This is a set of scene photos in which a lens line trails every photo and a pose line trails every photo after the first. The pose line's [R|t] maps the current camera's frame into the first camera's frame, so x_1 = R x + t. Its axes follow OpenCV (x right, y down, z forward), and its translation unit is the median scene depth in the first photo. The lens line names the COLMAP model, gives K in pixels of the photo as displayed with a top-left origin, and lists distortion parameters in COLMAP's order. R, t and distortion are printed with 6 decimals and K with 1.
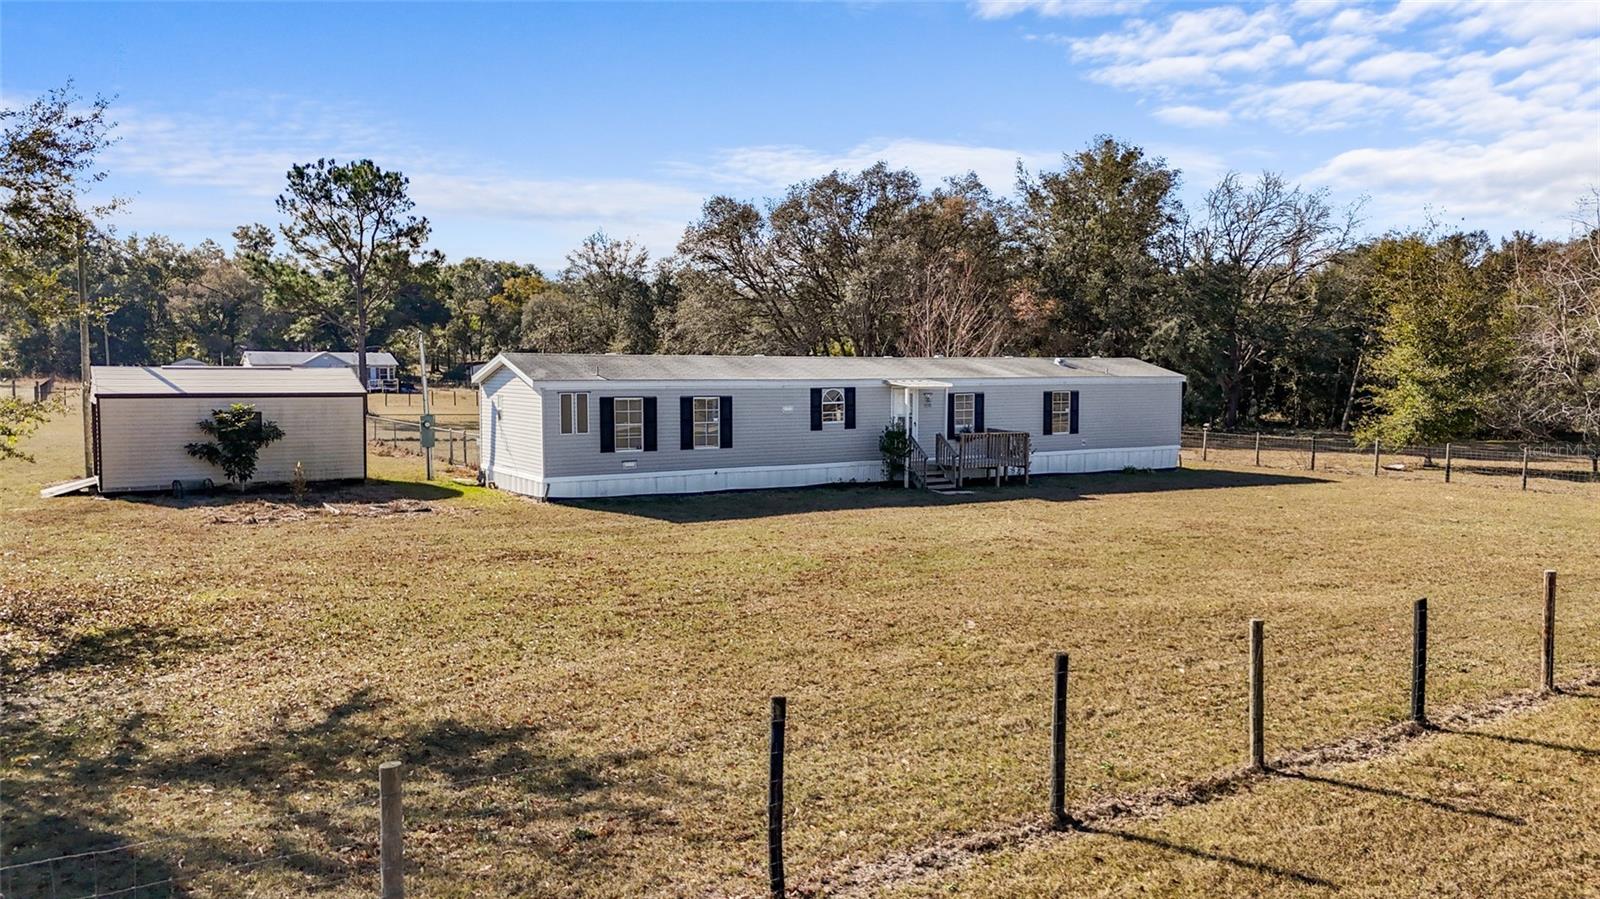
lens RADIAL K [[1177.5, 0, 800.0], [0, 1177.5, 449.5], [0, 0, 1]] dist [0.064956, -0.002615]
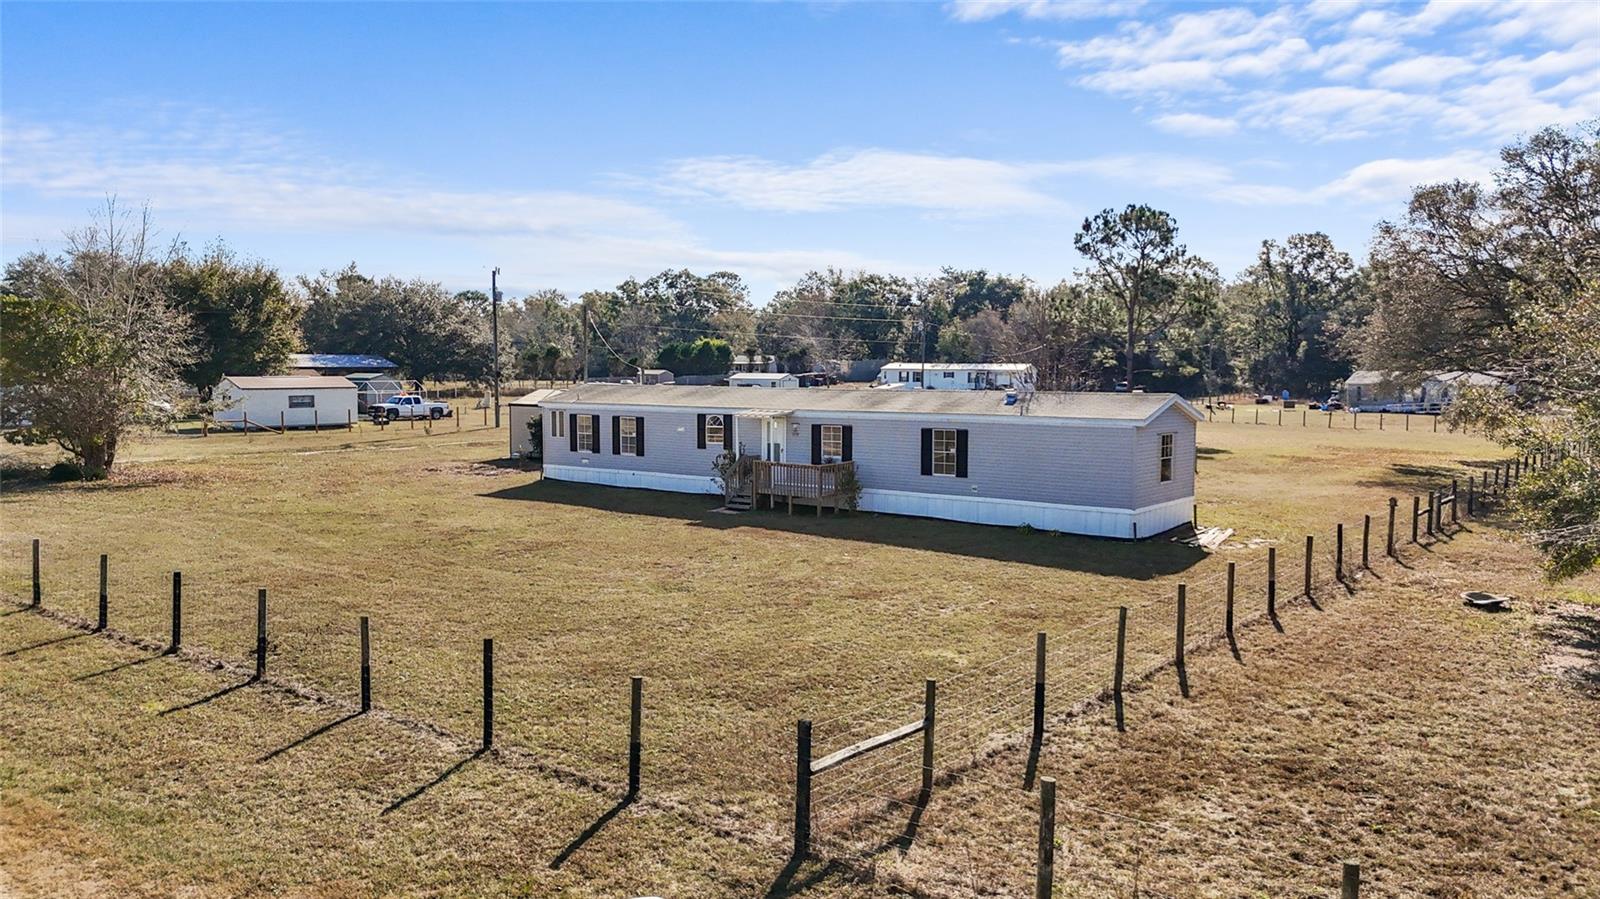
lens RADIAL K [[1177.5, 0, 800.0], [0, 1177.5, 449.5], [0, 0, 1]] dist [0.064956, -0.002615]
pose [[0.348402, 0.062004, -0.935292, 1.251759], [-0.073644, 0.996536, 0.038631, -0.073527], [0.934448, 0.055420, 0.351762, 0.701322]]
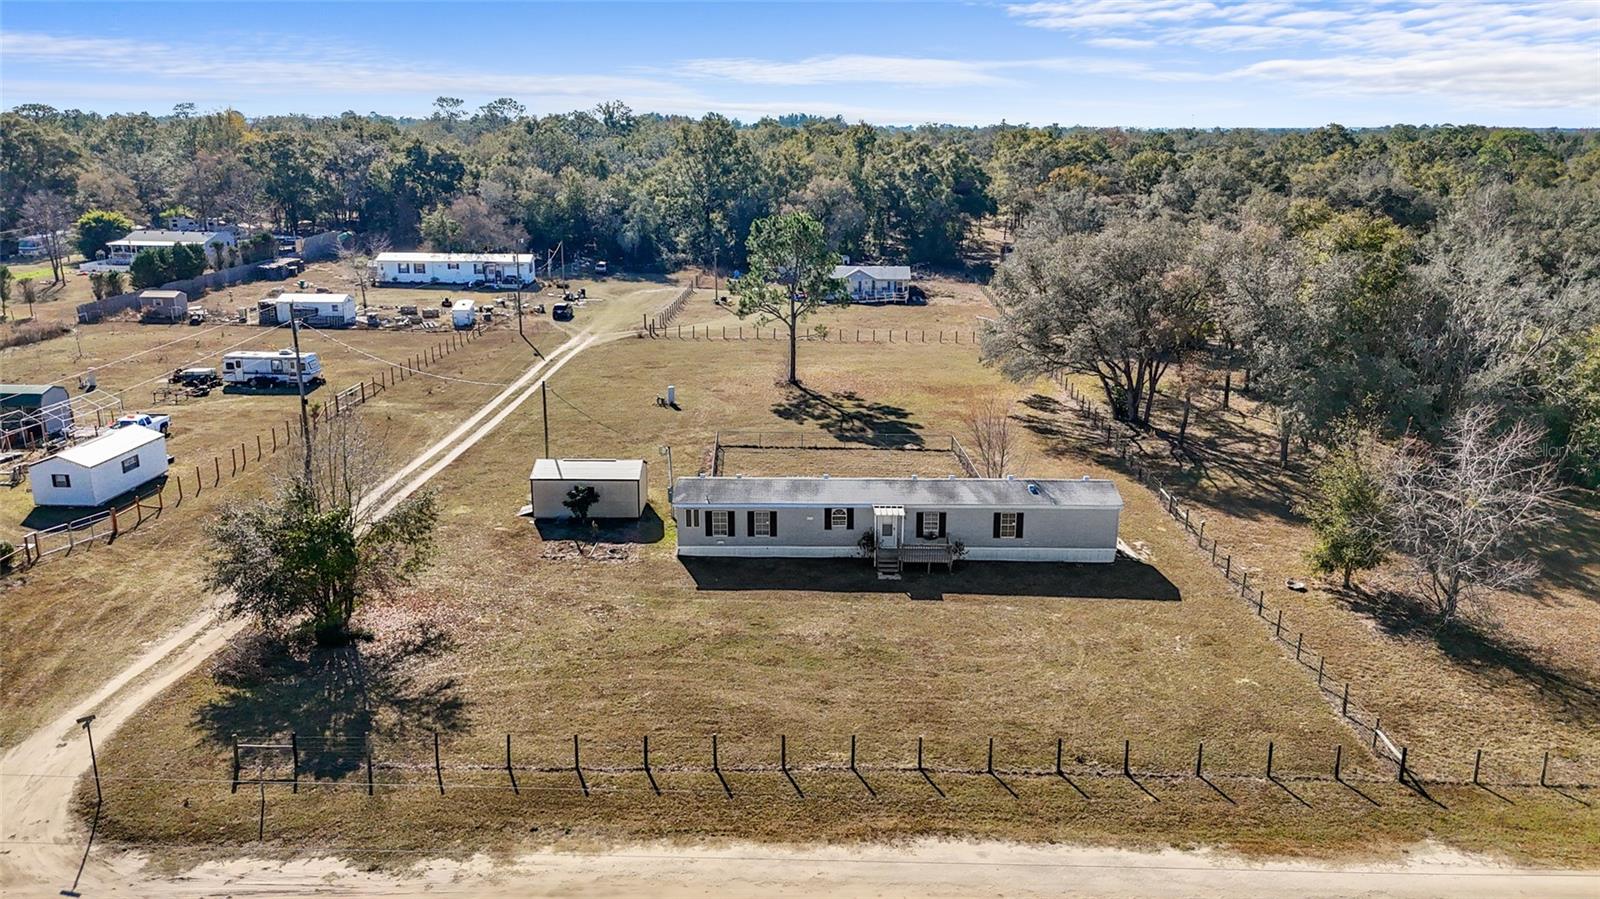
lens RADIAL K [[1179.0, 0, 800.0], [0, 1179.0, 449.5], [0, 0, 1]] dist [0.117459, -0.001645]
pose [[0.840429, 0.142700, -0.522796, 0.995584], [-0.042593, 0.979117, 0.198784, -0.542764], [0.540245, -0.144797, 0.828957, -0.603137]]
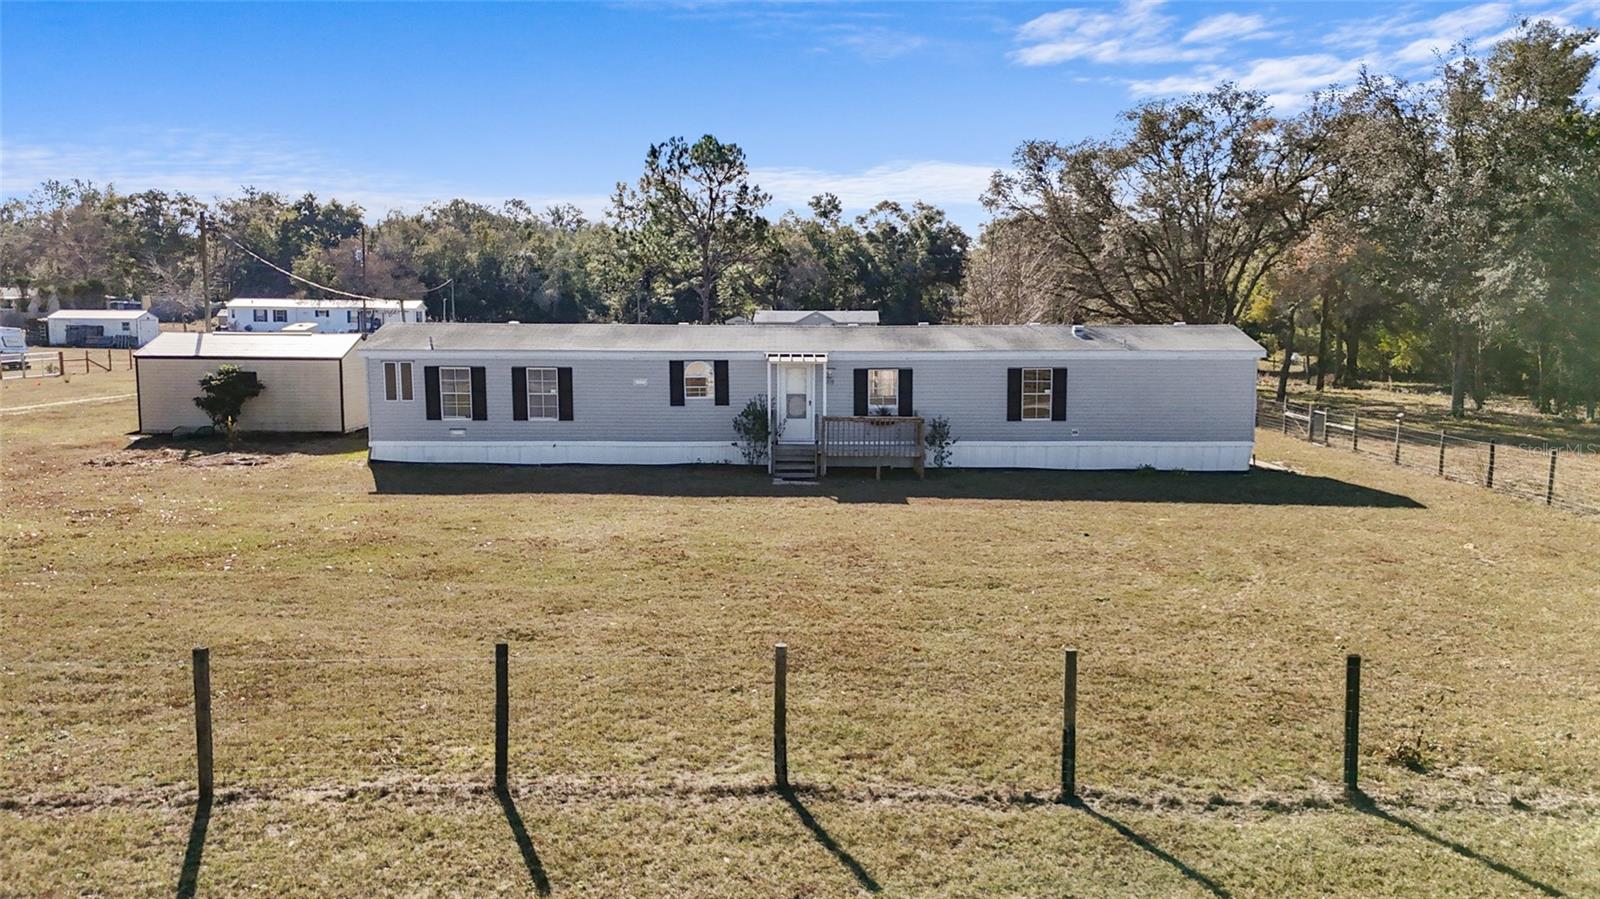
lens RADIAL K [[1177.5, 0, 800.0], [0, 1177.5, 449.5], [0, 0, 1]] dist [0.064956, -0.002615]
pose [[0.847638, 0.059652, -0.527211, 0.625102], [-0.039004, 0.997977, 0.050208, -0.034076], [0.529139, -0.021995, 0.848250, 0.268113]]
